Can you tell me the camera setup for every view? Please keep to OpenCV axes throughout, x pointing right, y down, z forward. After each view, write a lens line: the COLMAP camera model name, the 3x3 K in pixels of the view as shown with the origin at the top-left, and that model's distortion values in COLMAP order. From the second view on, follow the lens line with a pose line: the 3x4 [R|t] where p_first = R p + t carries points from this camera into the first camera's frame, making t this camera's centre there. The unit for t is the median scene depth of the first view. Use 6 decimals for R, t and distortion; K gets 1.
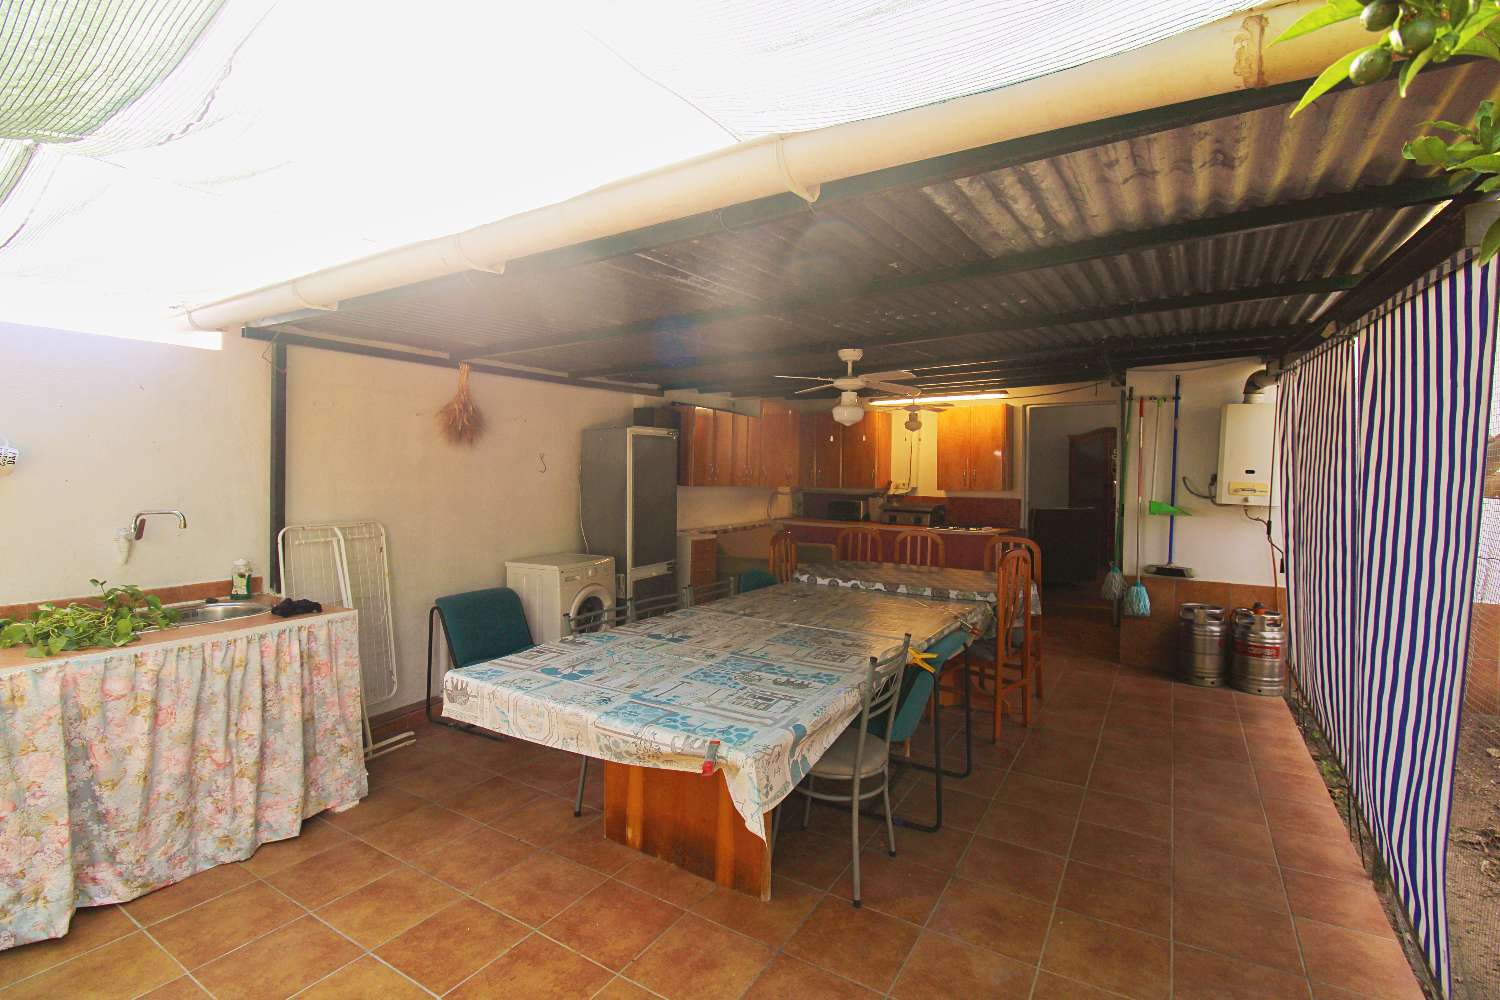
lens RADIAL K [[695.0, 0, 743.7], [0, 695.0, 483.9], [0, 0, 1]] dist [-0.001765, -0.011223]
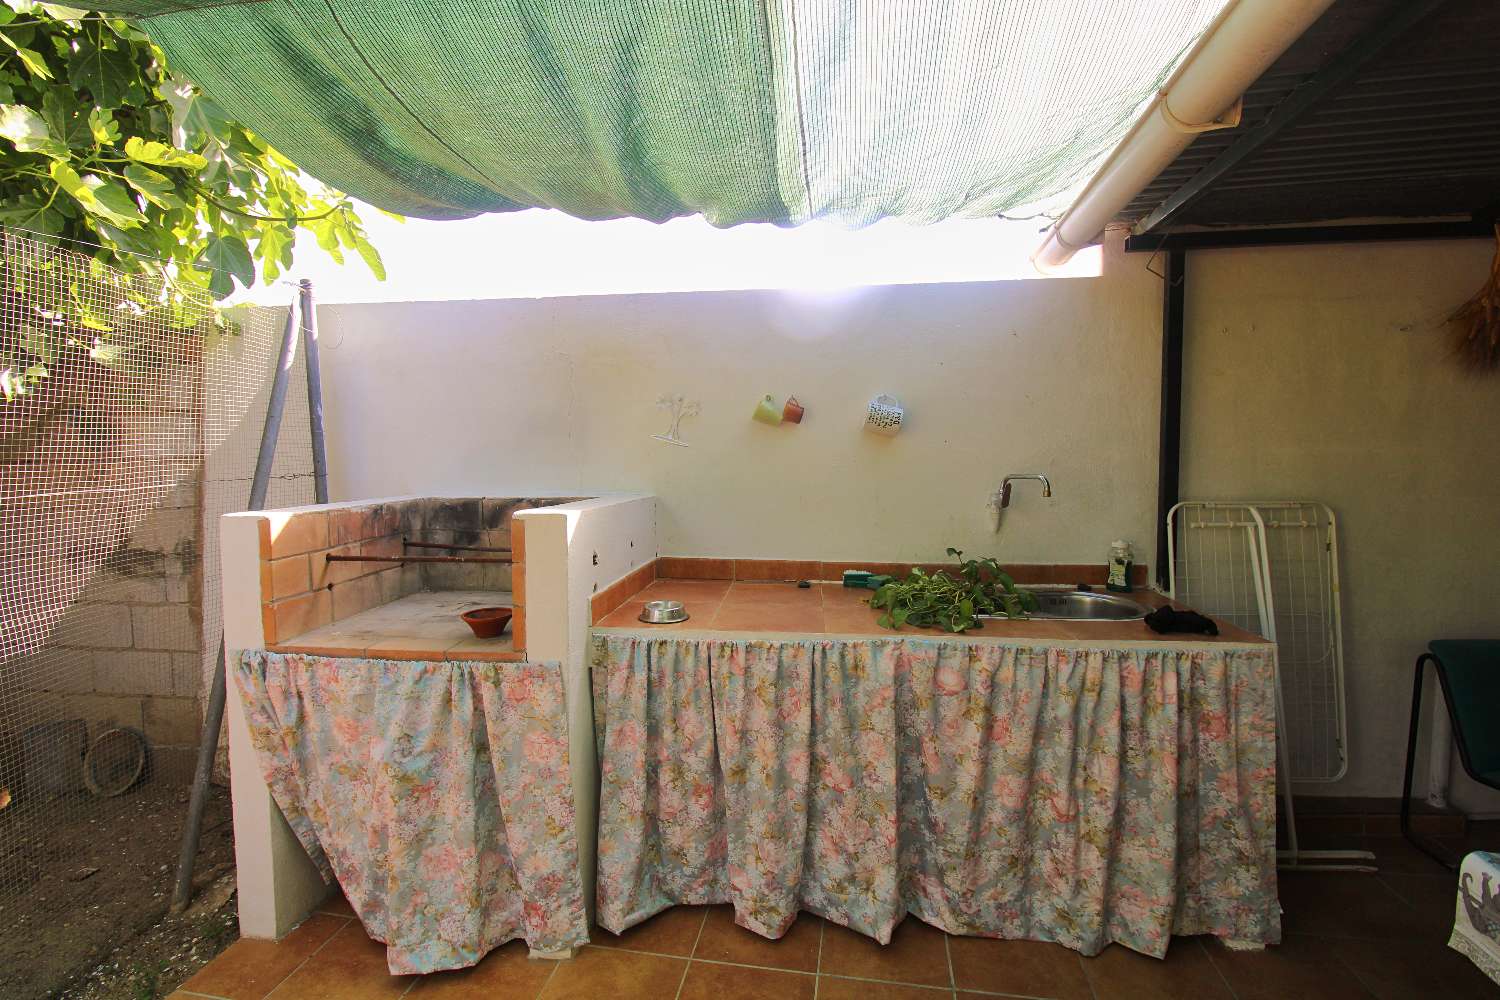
lens RADIAL K [[695.0, 0, 743.7], [0, 695.0, 483.9], [0, 0, 1]] dist [-0.001765, -0.011223]
pose [[0.367552, 0.033394, -0.929403, -0.196590], [-0.002603, 0.999388, 0.034880, 0.023712], [0.929999, -0.010401, 0.367414, 0.398695]]
